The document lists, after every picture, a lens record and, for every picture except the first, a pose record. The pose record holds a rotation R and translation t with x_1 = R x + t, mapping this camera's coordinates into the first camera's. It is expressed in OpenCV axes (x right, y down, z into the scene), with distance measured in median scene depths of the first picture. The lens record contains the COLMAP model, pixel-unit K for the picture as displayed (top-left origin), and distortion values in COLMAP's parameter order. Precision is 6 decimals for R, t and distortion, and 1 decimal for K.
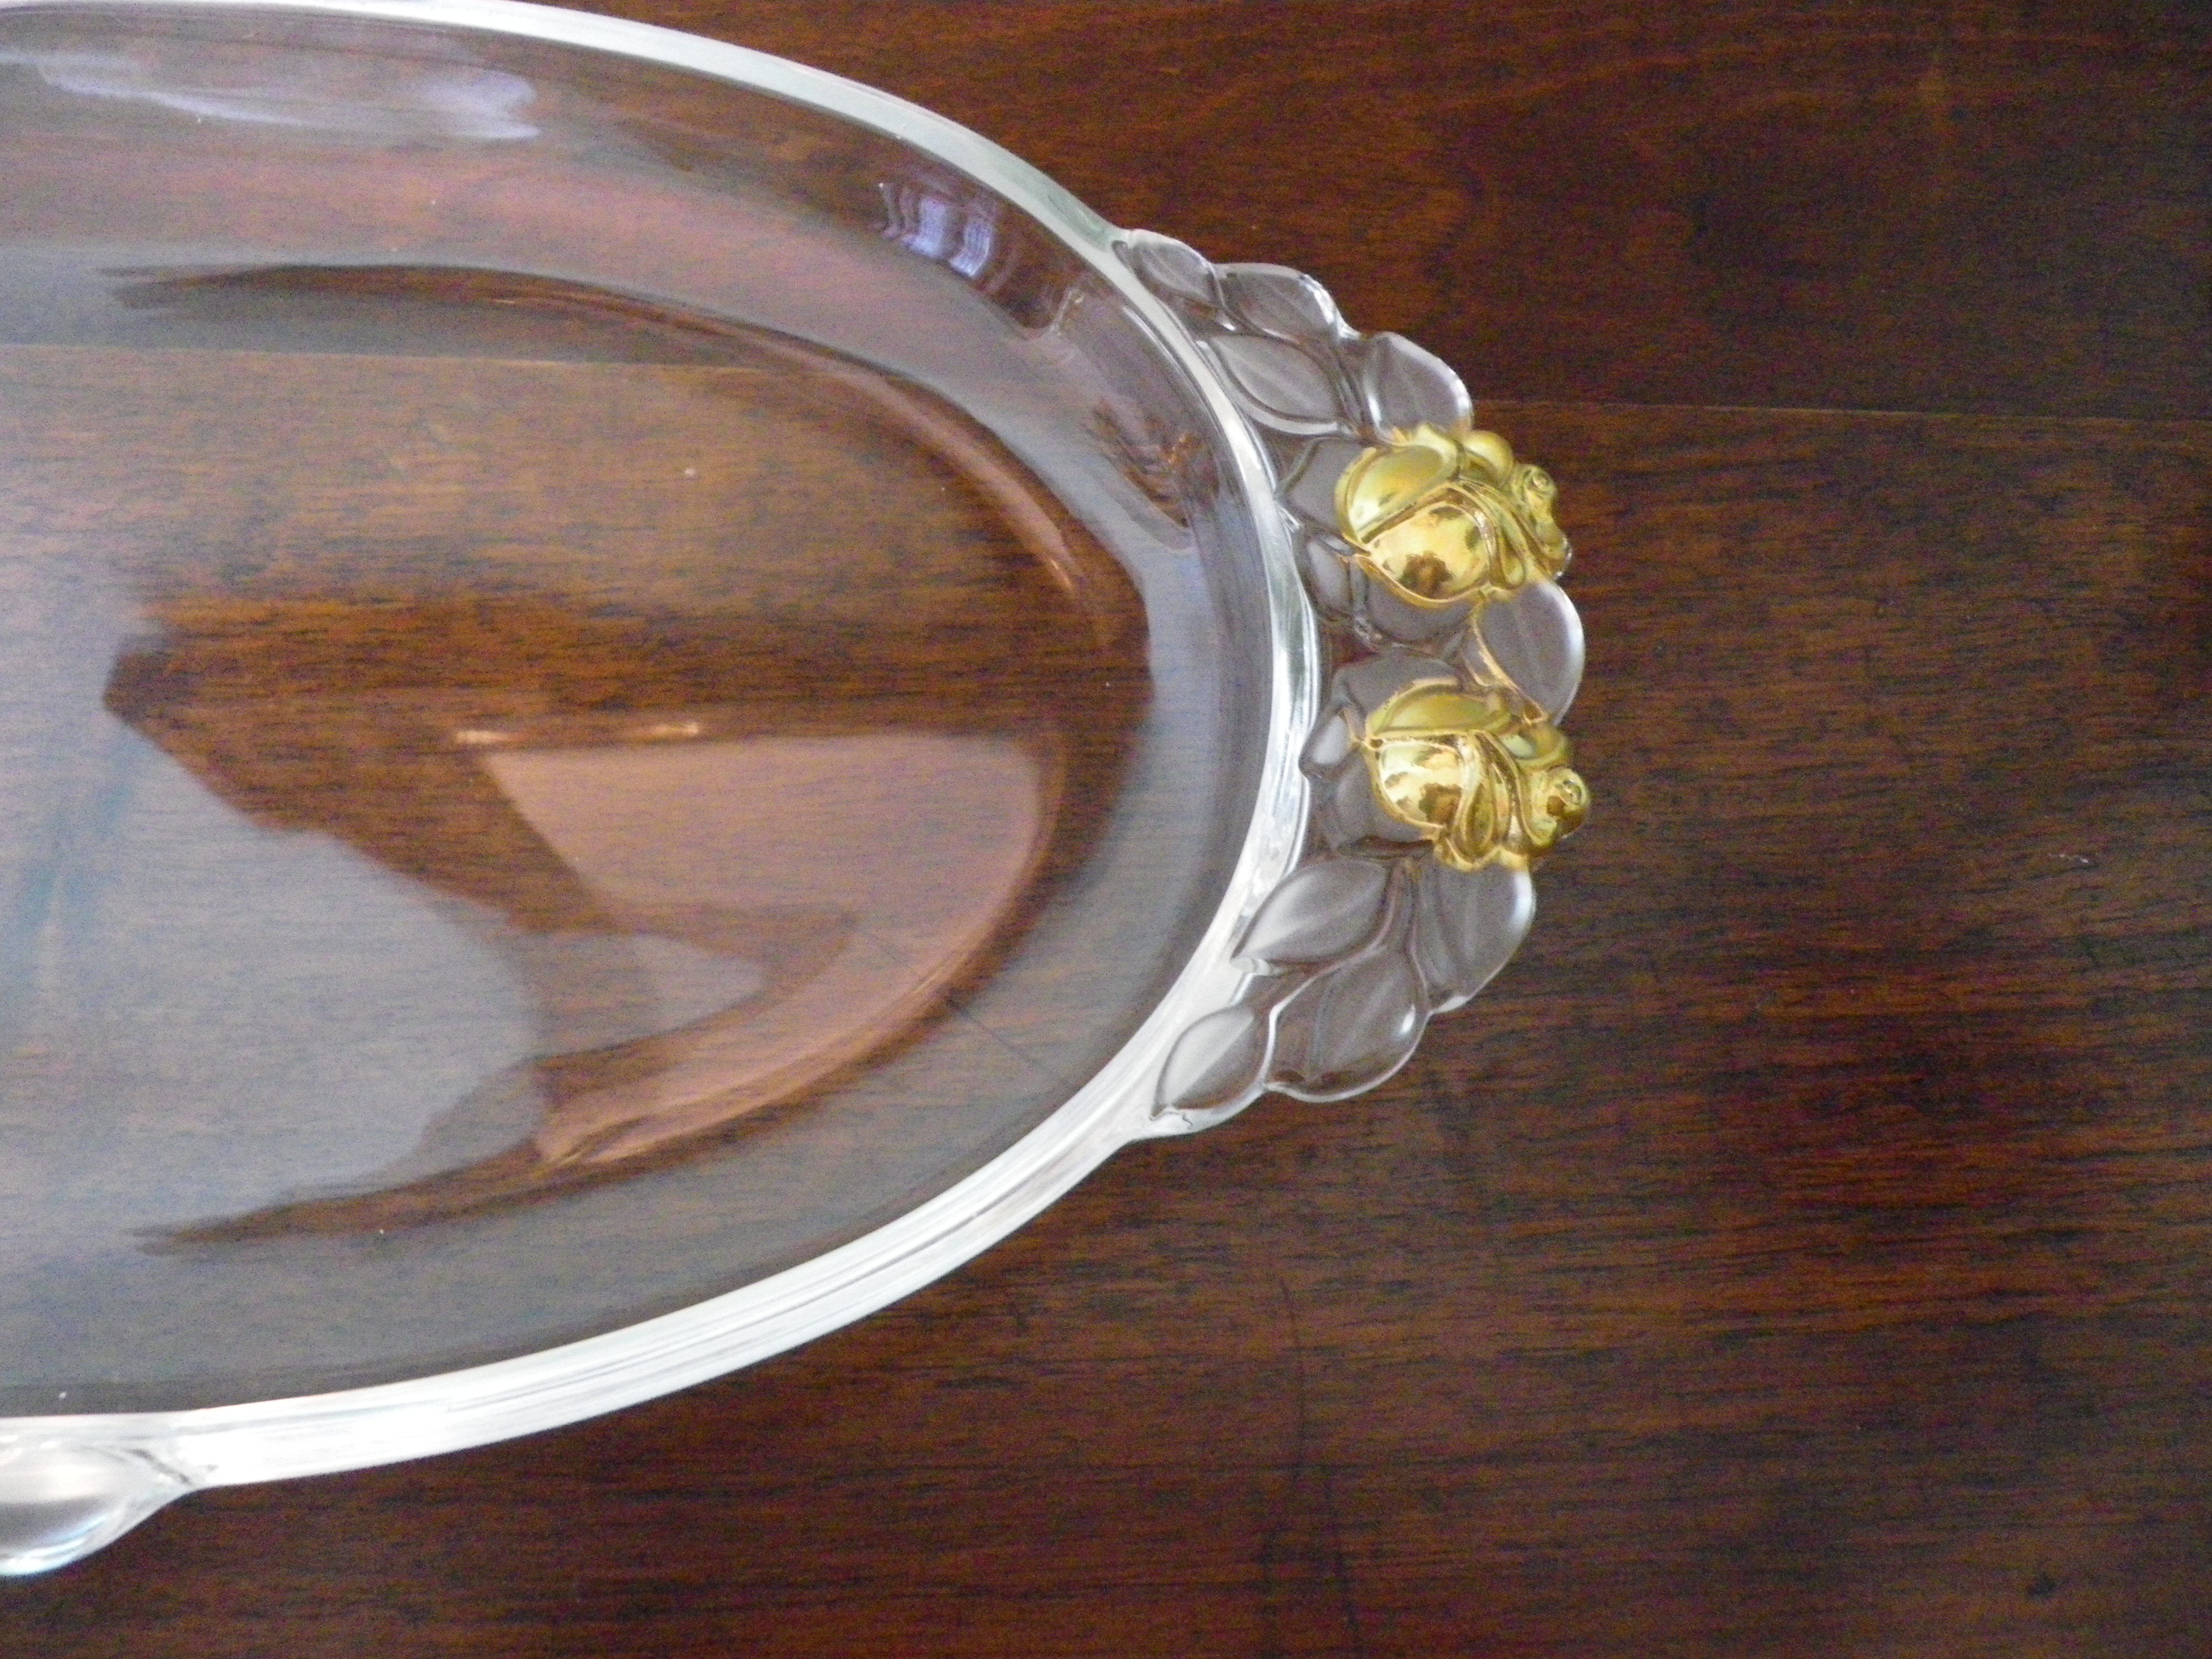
lens RADIAL K [[1787.6, 0, 1120.5], [0, 1787.6, 825.8], [0, 0, 1]] dist [-0.012442, 0.002279]
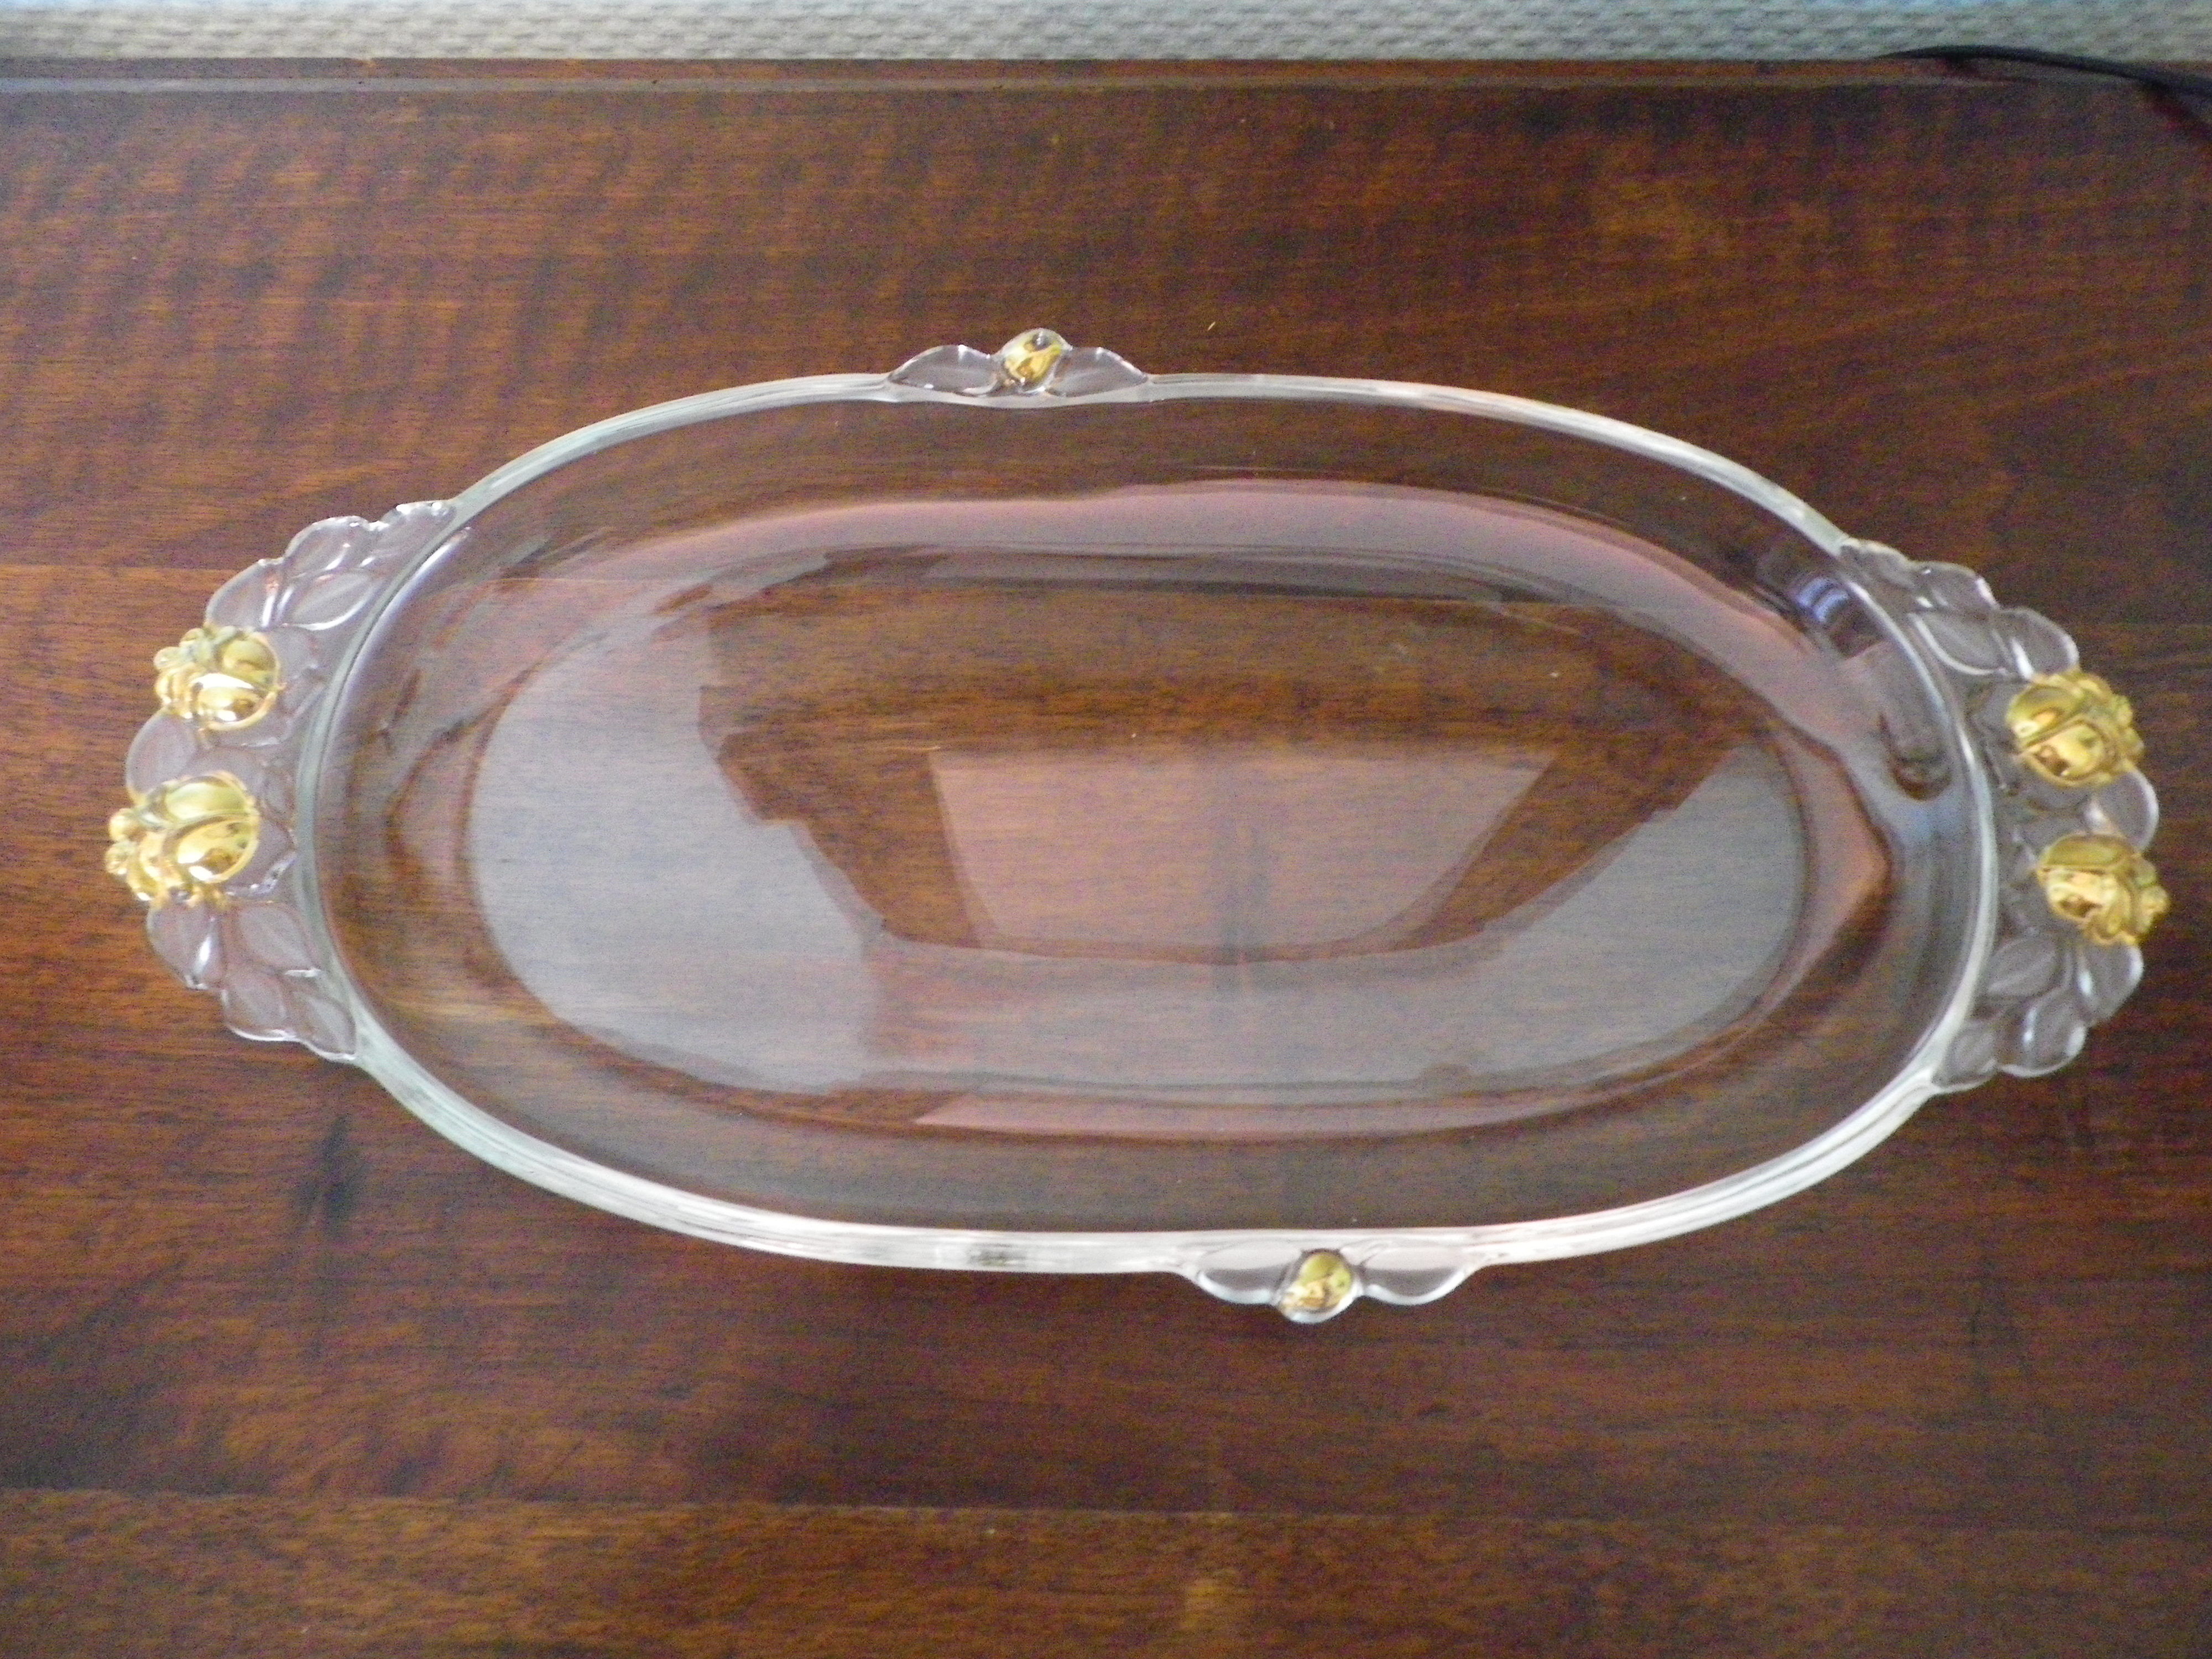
lens RADIAL K [[1787.6, 0, 1095.9], [0, 1787.6, 841.2], [0, 0, 1]] dist [-0.012442, 0.002279]
pose [[0.998656, 0.013746, -0.049973, -0.653392], [-0.011132, 0.998574, 0.052208, -0.145653], [0.050619, -0.051582, 0.997385, -0.730091]]
